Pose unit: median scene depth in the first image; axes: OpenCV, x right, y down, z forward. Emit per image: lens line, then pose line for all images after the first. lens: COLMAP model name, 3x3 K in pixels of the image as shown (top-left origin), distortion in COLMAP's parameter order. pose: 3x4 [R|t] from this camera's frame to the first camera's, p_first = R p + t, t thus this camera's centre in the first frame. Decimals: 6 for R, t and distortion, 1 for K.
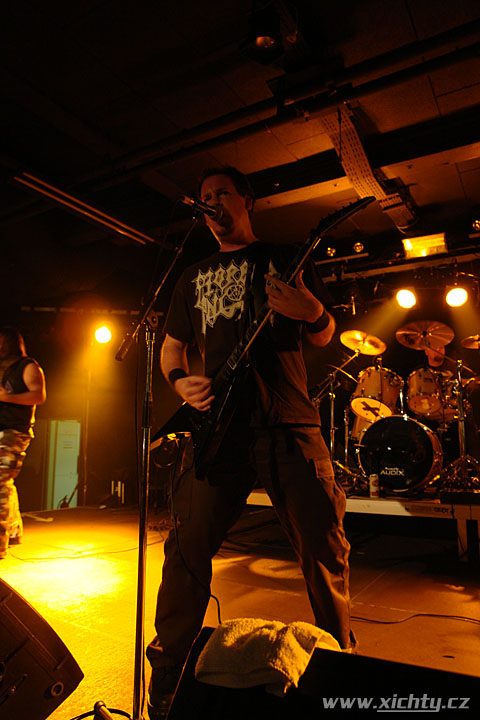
lens RADIAL K [[484.6, 0, 240.0], [0, 484.6, 360.0], [0, 0, 1]] dist [-0.086507, 0.042957]
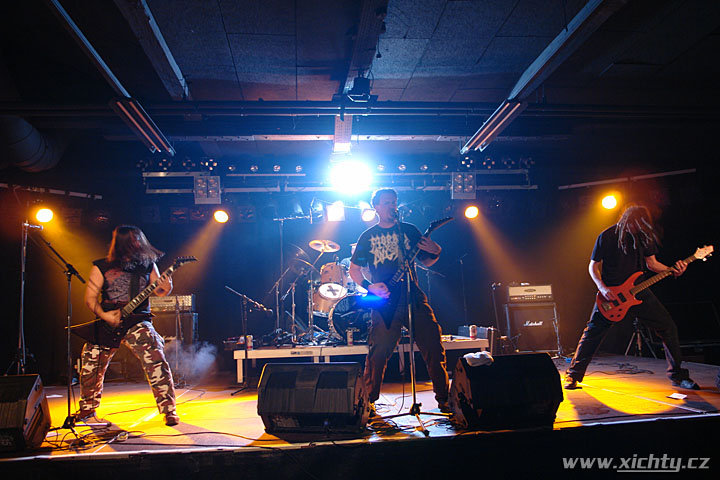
lens RADIAL K [[560.4, 0, 332.3], [0, 560.4, 241.0], [0, 0, 1]] dist [-0.048292, -0.006694]
pose [[0.820122, 0.026688, 0.571566, -0.775560], [-0.044834, 0.998838, 0.017693, -0.090318], [-0.570429, -0.040136, 0.820366, -0.465675]]
